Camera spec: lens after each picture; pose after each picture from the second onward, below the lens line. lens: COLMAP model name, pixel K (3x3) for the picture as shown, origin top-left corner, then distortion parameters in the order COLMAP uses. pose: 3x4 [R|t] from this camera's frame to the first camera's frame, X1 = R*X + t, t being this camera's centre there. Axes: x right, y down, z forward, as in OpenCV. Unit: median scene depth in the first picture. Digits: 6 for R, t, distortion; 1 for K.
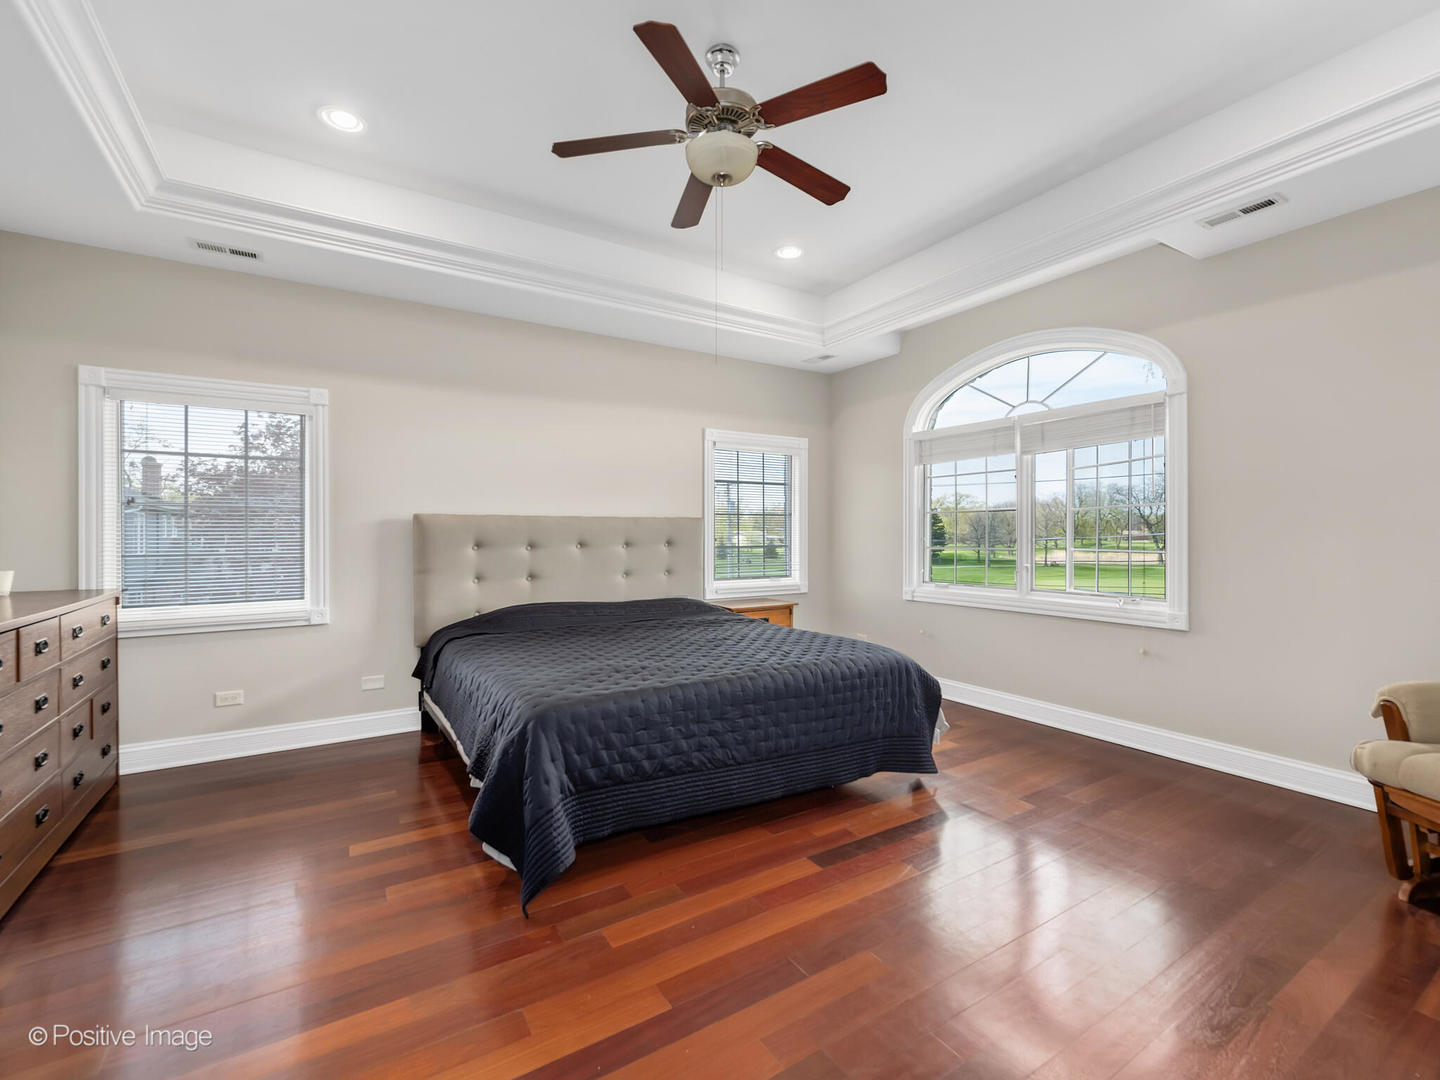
lens RADIAL K [[636.2, 0, 716.5], [0, 636.2, 535.5], [0, 0, 1]] dist [-0.003204, -0.000035]
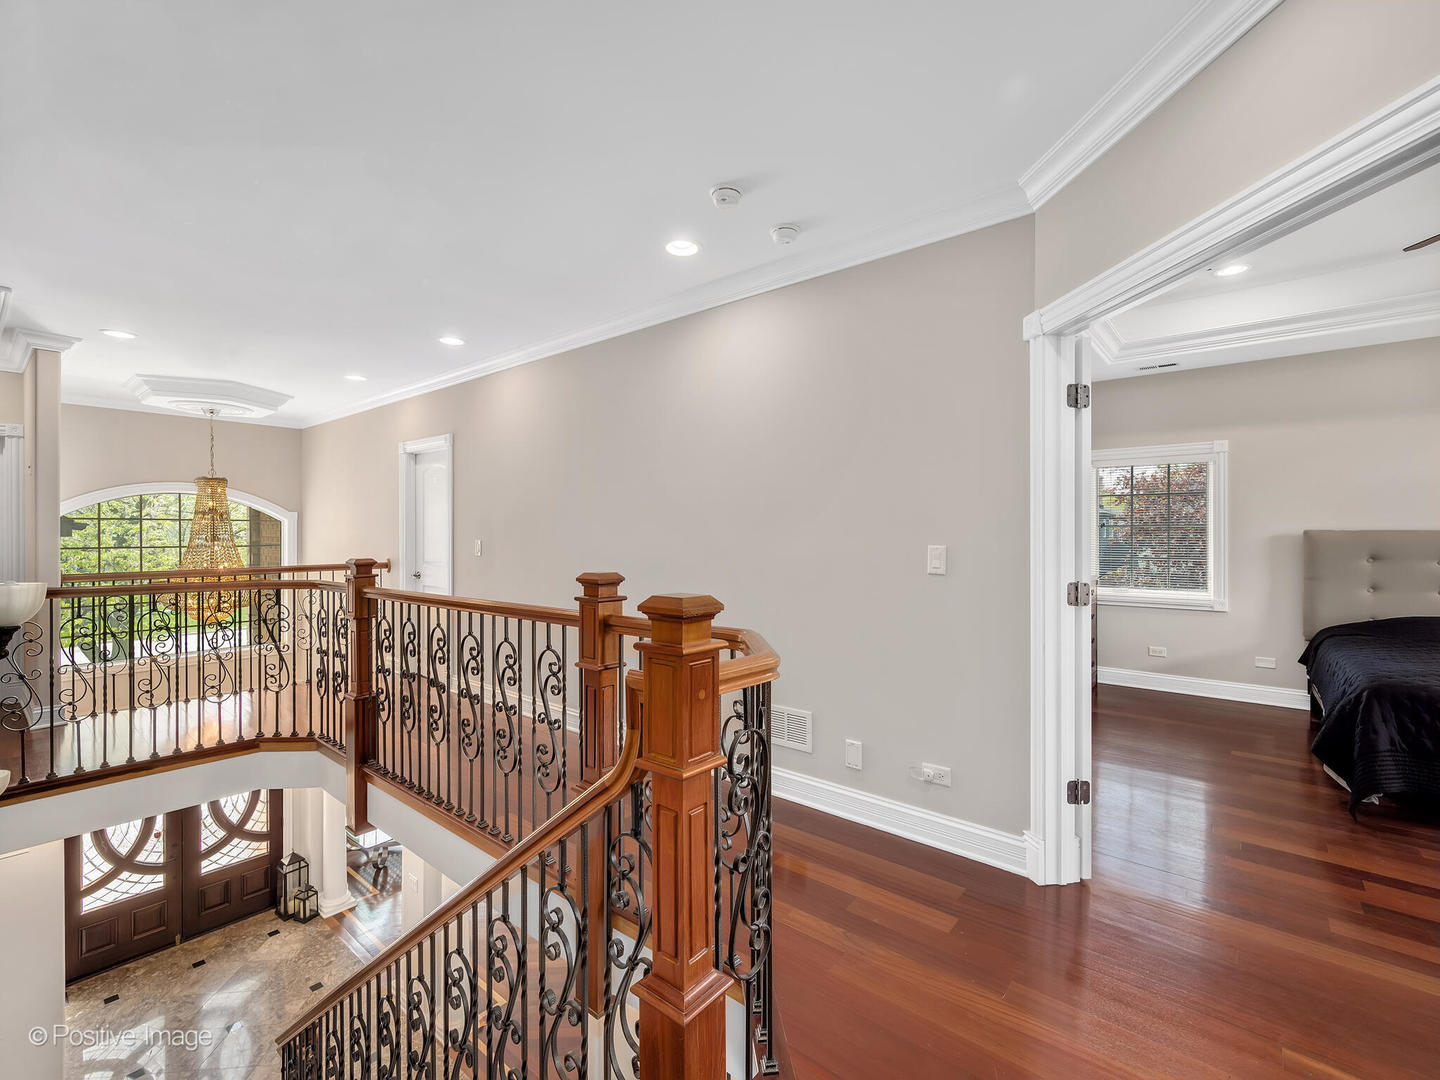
lens RADIAL K [[636.2, 0, 718.3], [0, 636.2, 532.4], [0, 0, 1]] dist [-0.003204, -0.000035]
pose [[0.313559, 0.003497, -0.949562, 0.339341], [-0.000150, 0.999993, 0.003633, -0.035718], [0.949569, -0.000996, 0.313558, -0.461942]]
